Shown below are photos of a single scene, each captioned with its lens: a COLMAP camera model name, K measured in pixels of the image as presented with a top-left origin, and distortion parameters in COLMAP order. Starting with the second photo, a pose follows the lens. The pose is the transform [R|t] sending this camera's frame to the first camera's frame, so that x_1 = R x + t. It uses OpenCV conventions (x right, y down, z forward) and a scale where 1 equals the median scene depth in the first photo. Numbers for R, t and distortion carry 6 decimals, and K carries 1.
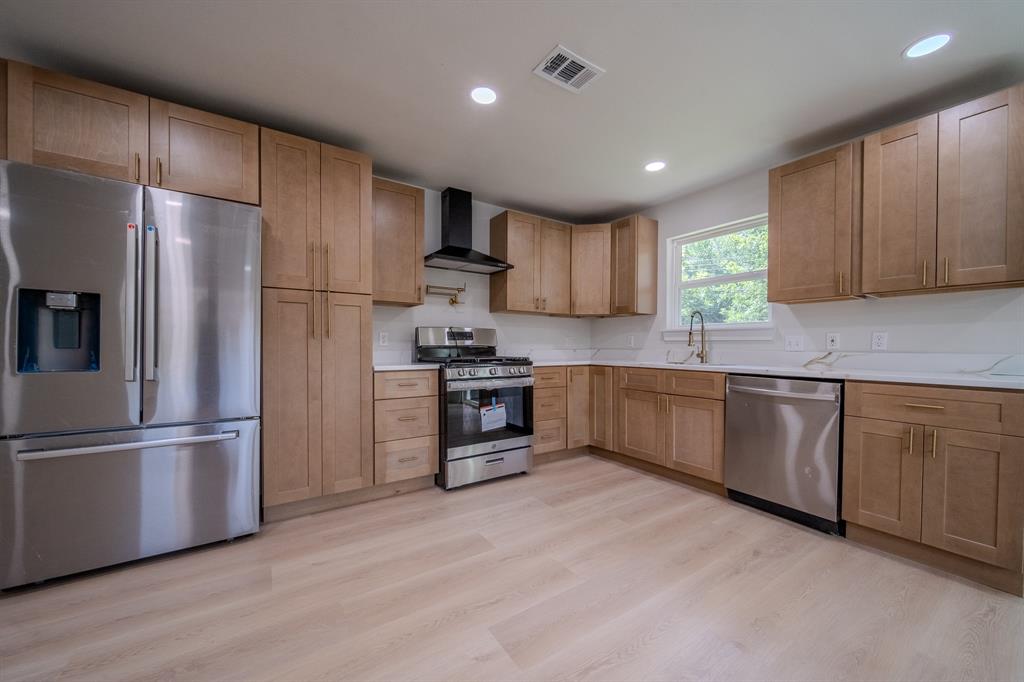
lens RADIAL K [[378.3, 0, 508.1], [0, 378.3, 349.2], [0, 0, 1]] dist [0.000172, -0.000038]
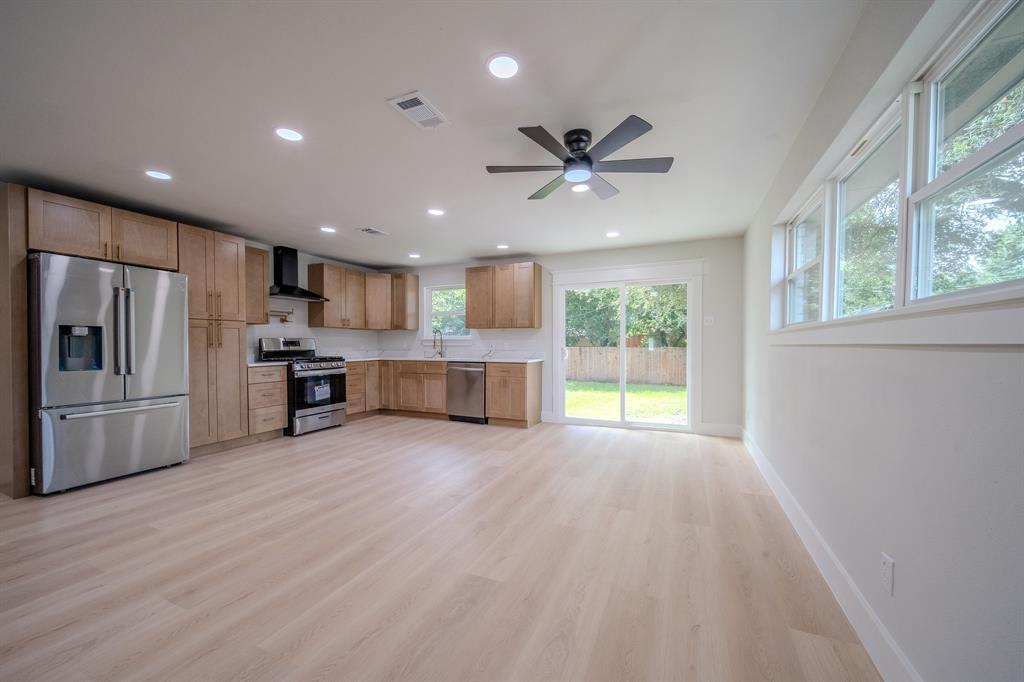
lens RADIAL K [[385.0, 0, 530.5], [0, 385.0, 351.3], [0, 0, 1]] dist [-0.000066, -0.000056]
pose [[0.814923, -0.016036, 0.579348, -0.252690], [0.007971, 0.999833, 0.016463, -0.022547], [-0.579515, -0.008798, 0.814914, -0.875209]]
